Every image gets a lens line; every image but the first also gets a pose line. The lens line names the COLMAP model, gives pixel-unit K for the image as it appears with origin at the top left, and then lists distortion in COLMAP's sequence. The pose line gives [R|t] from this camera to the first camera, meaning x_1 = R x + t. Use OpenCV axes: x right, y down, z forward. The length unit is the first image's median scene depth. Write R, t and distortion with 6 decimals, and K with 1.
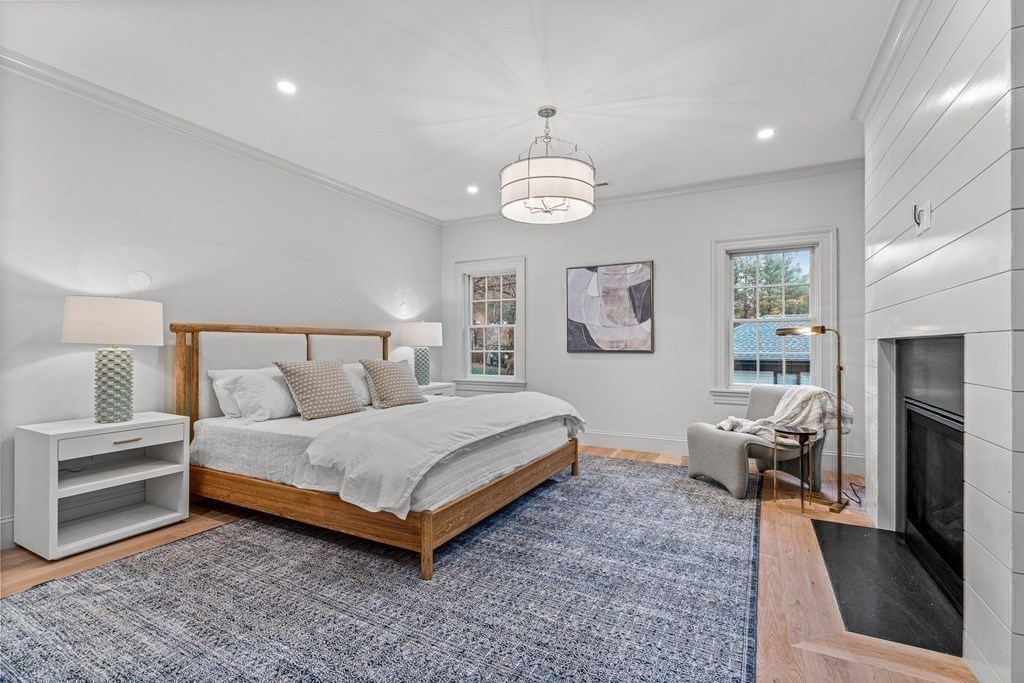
lens RADIAL K [[469.3, 0, 516.6], [0, 469.3, 342.5], [0, 0, 1]] dist [-0.003598, -0.000540]
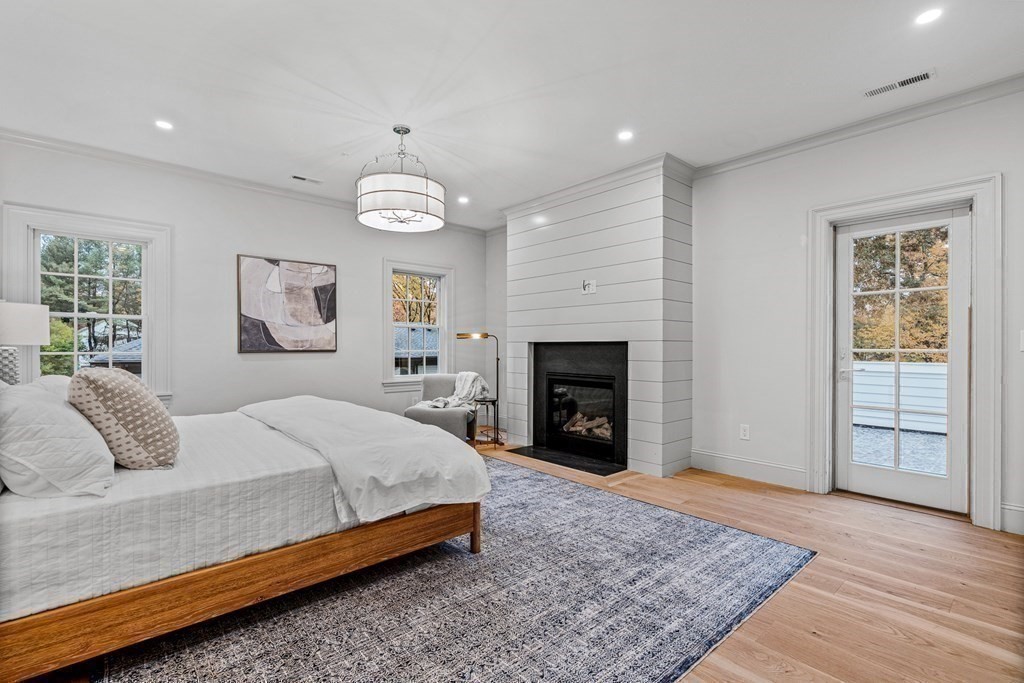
lens RADIAL K [[469.3, 0, 518.2], [0, 469.3, 345.2], [0, 0, 1]] dist [-0.003598, -0.000540]
pose [[0.341560, 0.002632, 0.939856, -0.559286], [-0.007612, 0.999971, -0.000034, 0.003211], [-0.939829, -0.007143, 0.341570, 0.243005]]
